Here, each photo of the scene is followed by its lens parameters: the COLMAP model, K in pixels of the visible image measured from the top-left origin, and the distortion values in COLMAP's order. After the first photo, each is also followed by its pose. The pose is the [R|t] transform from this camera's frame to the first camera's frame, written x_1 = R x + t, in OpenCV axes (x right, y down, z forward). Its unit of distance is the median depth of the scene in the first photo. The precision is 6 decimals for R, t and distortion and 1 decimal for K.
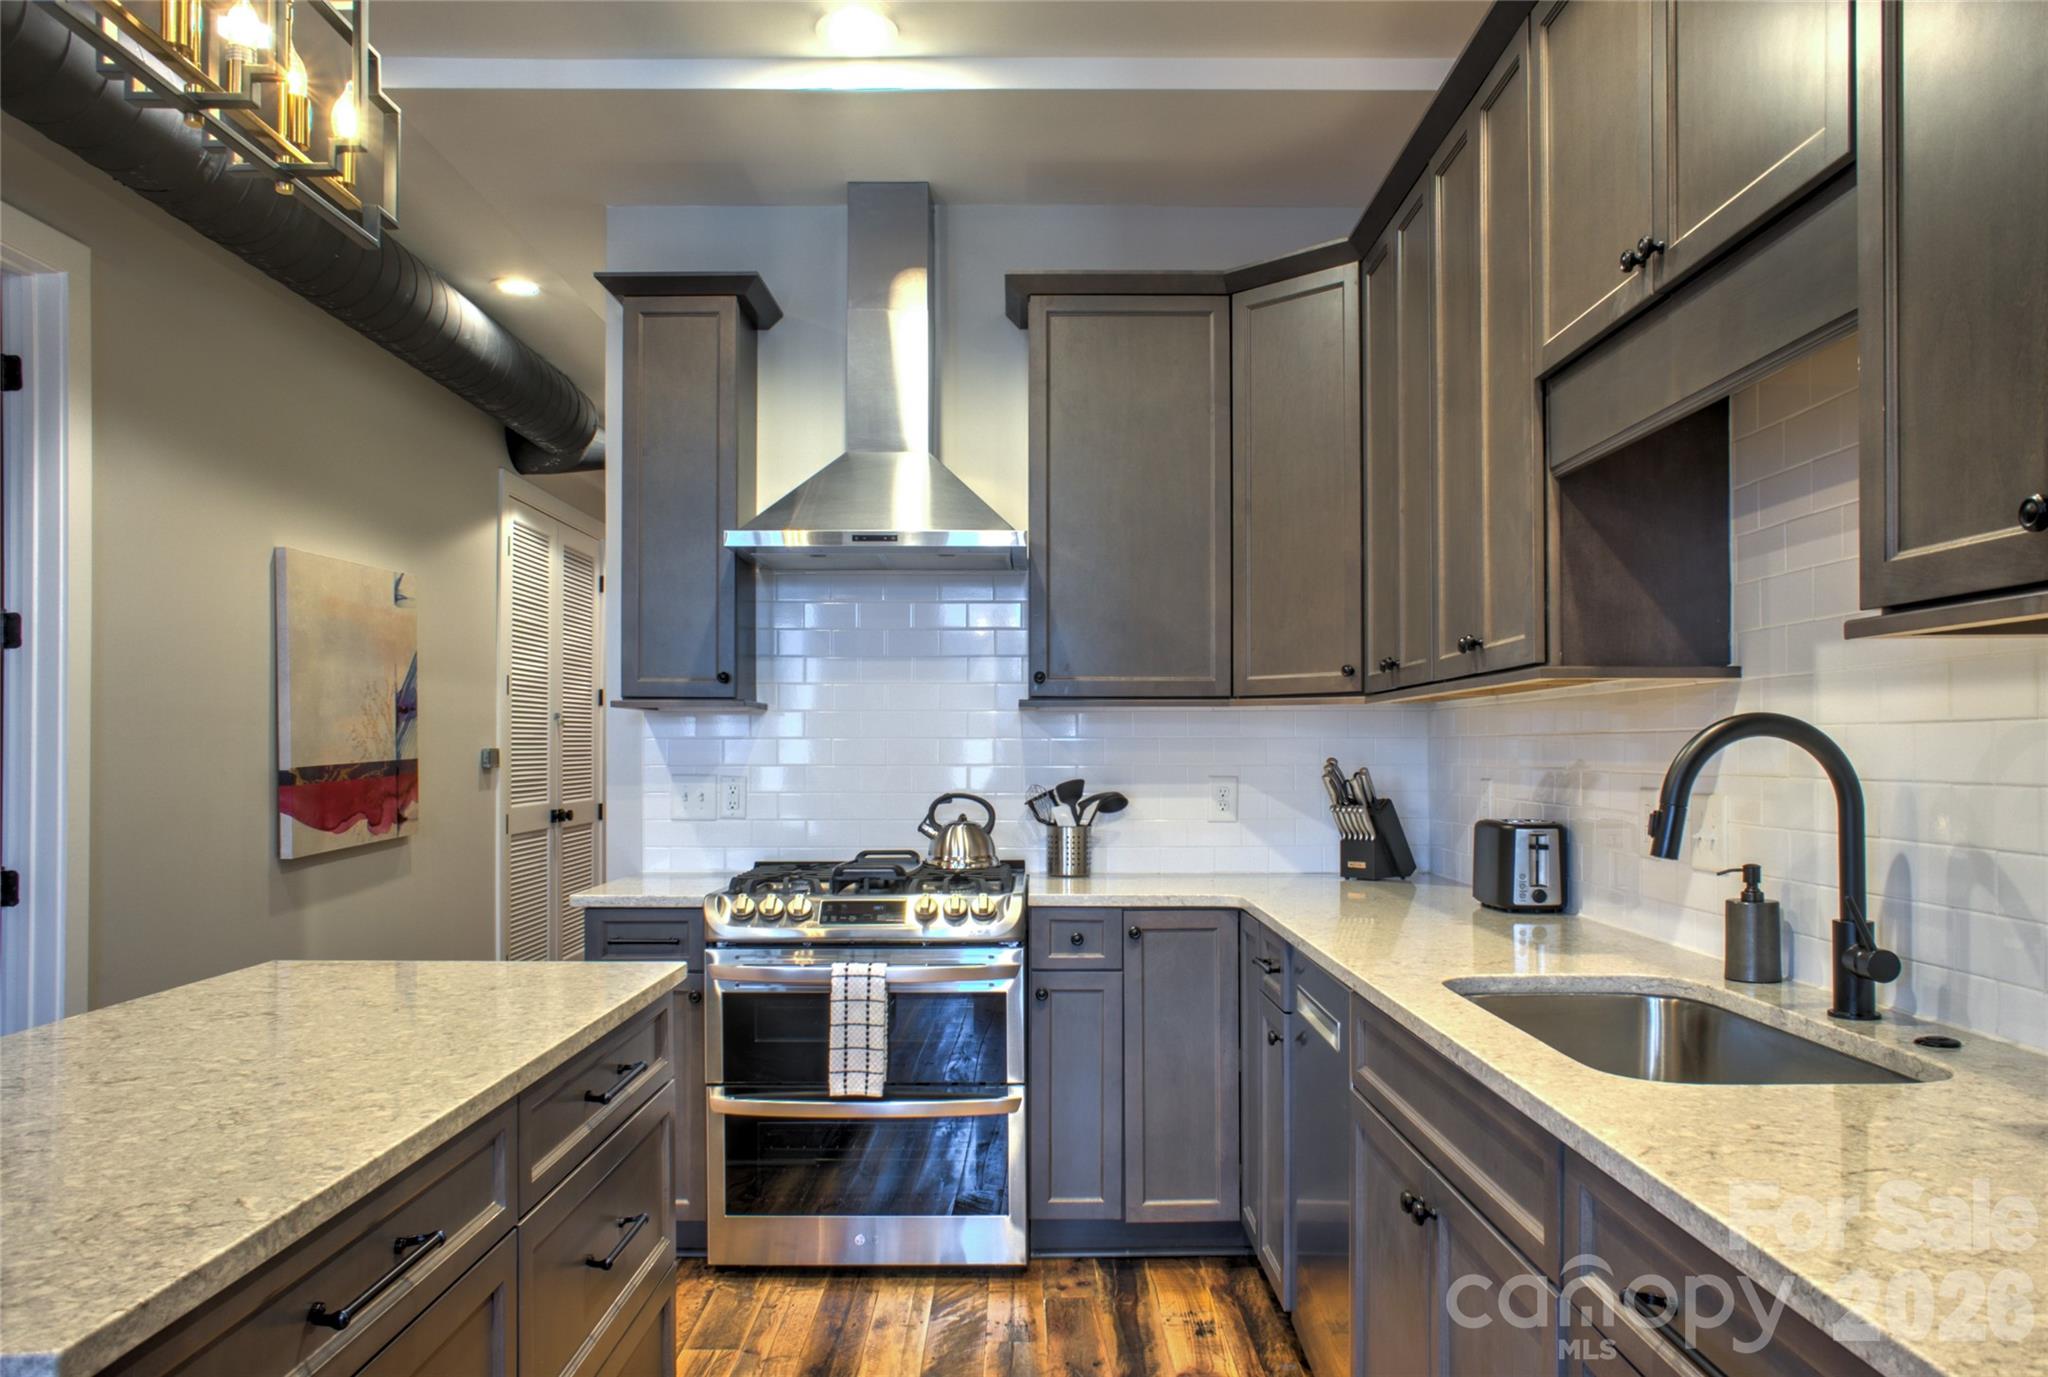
lens RADIAL K [[1490.5, 0, 1037.3], [0, 1490.5, 734.1], [0, 0, 1]] dist [-0.083520, 0.127835]
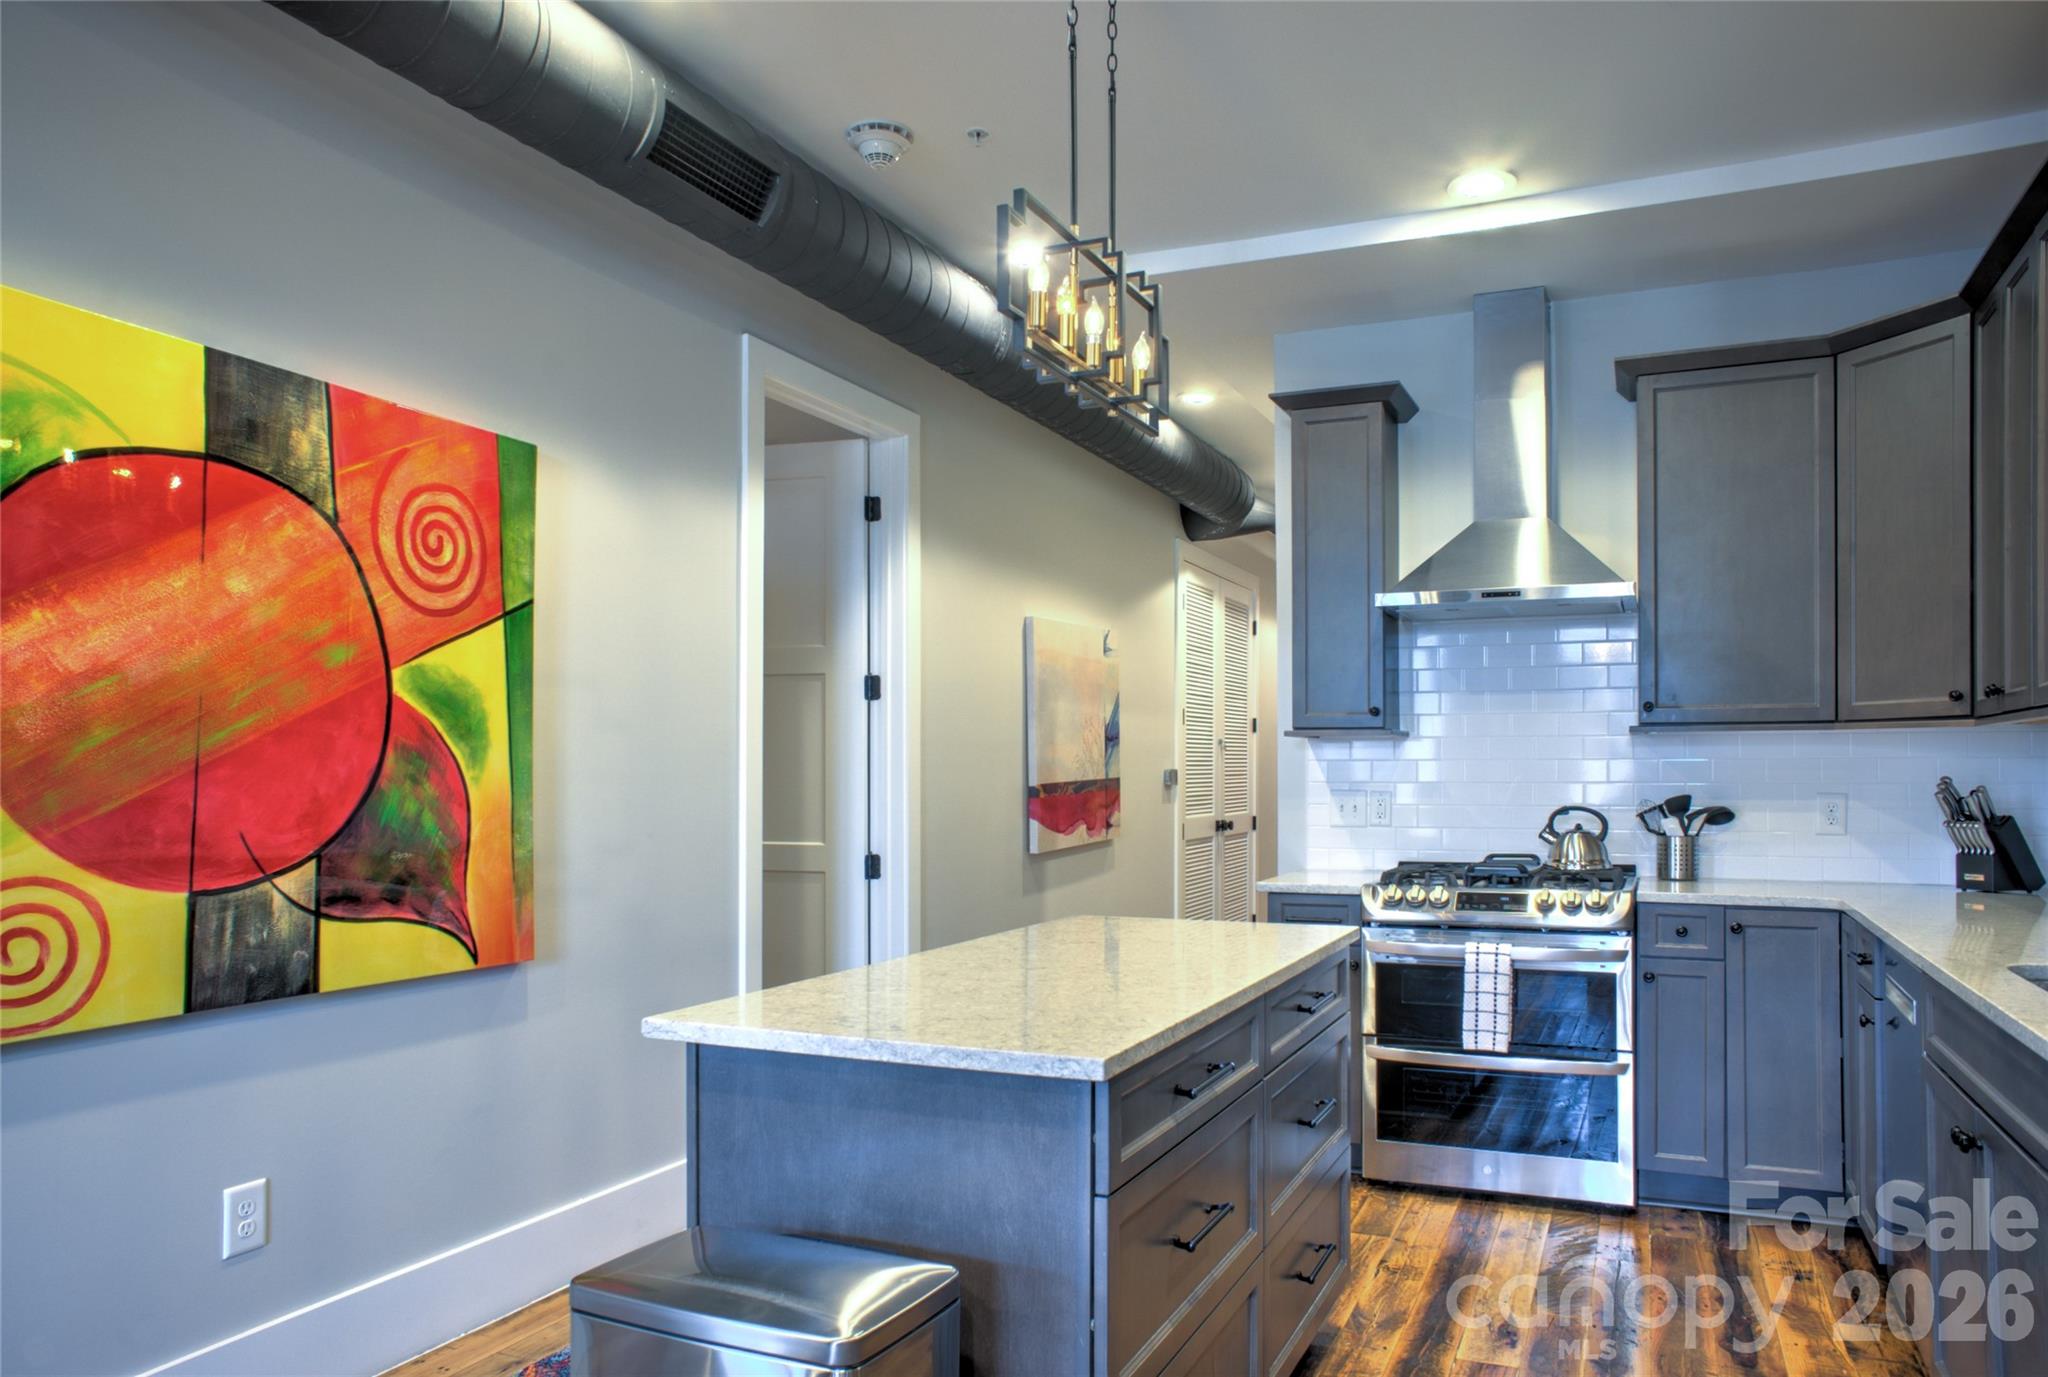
lens RADIAL K [[1423.5, 0, 1049.0], [0, 1423.5, 769.4], [0, 0, 1]] dist [-0.059760, 0.100550]
pose [[0.915349, -0.001536, -0.402658, 0.018354], [0.005575, 0.999945, 0.008860, -0.001750], [0.402622, -0.010355, 0.915308, -0.207699]]
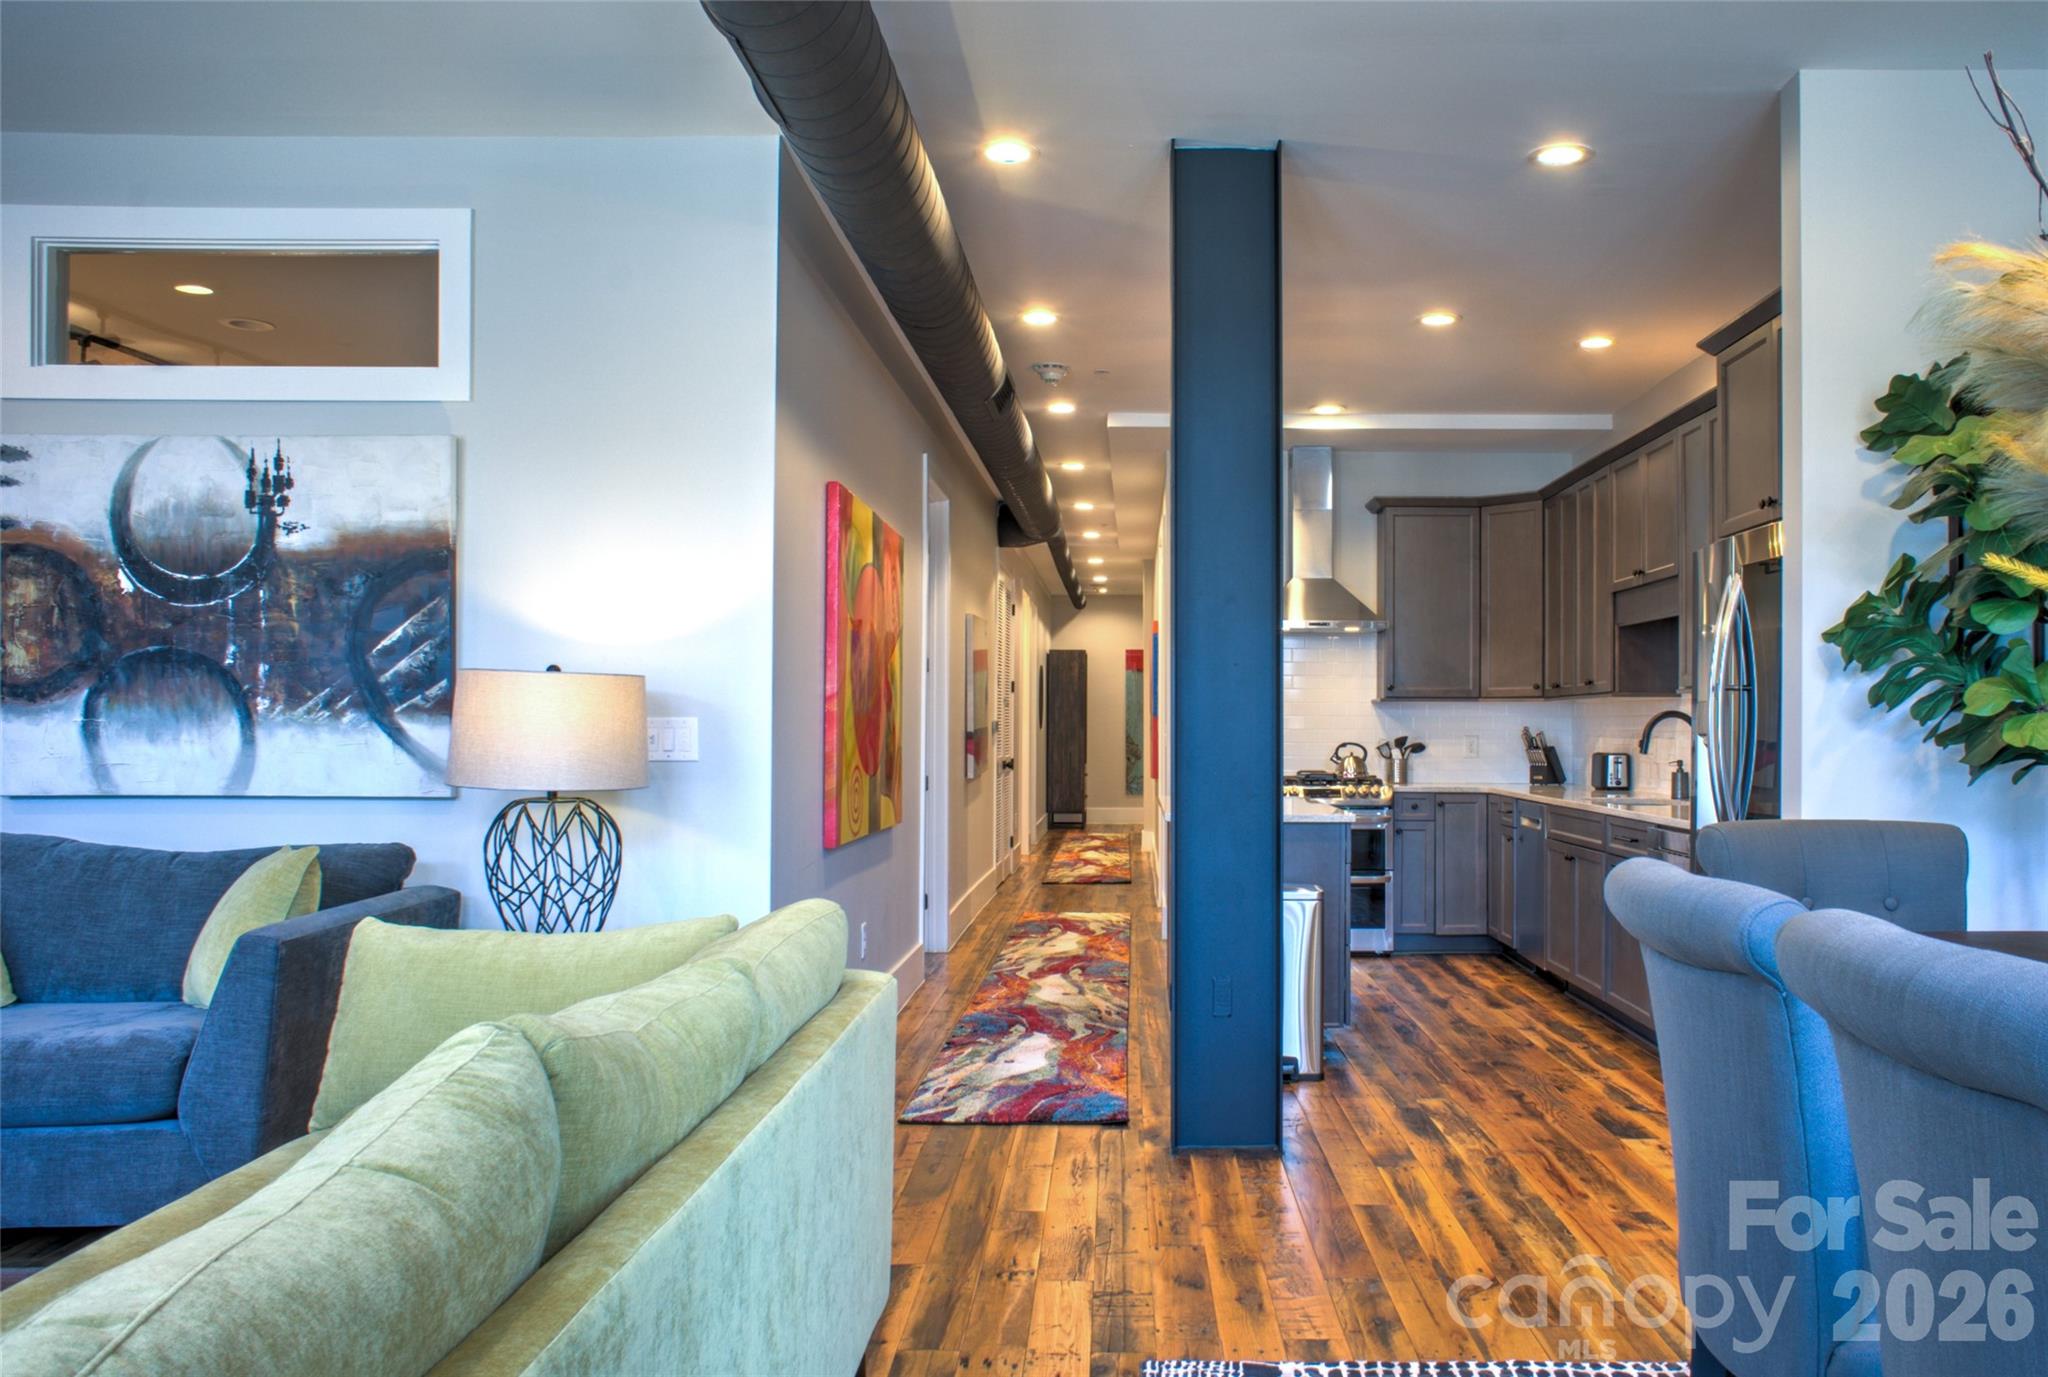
lens RADIAL K [[1582.8, 0, 1122.2], [0, 1582.8, 720.2], [0, 0, 1]] dist [-0.064920, 0.089652]
pose [[0.999769, 0.004904, -0.020947, -0.356811], [-0.004757, 0.999964, 0.007076, -0.006313], [0.020980, -0.006975, 0.999756, -1.355976]]
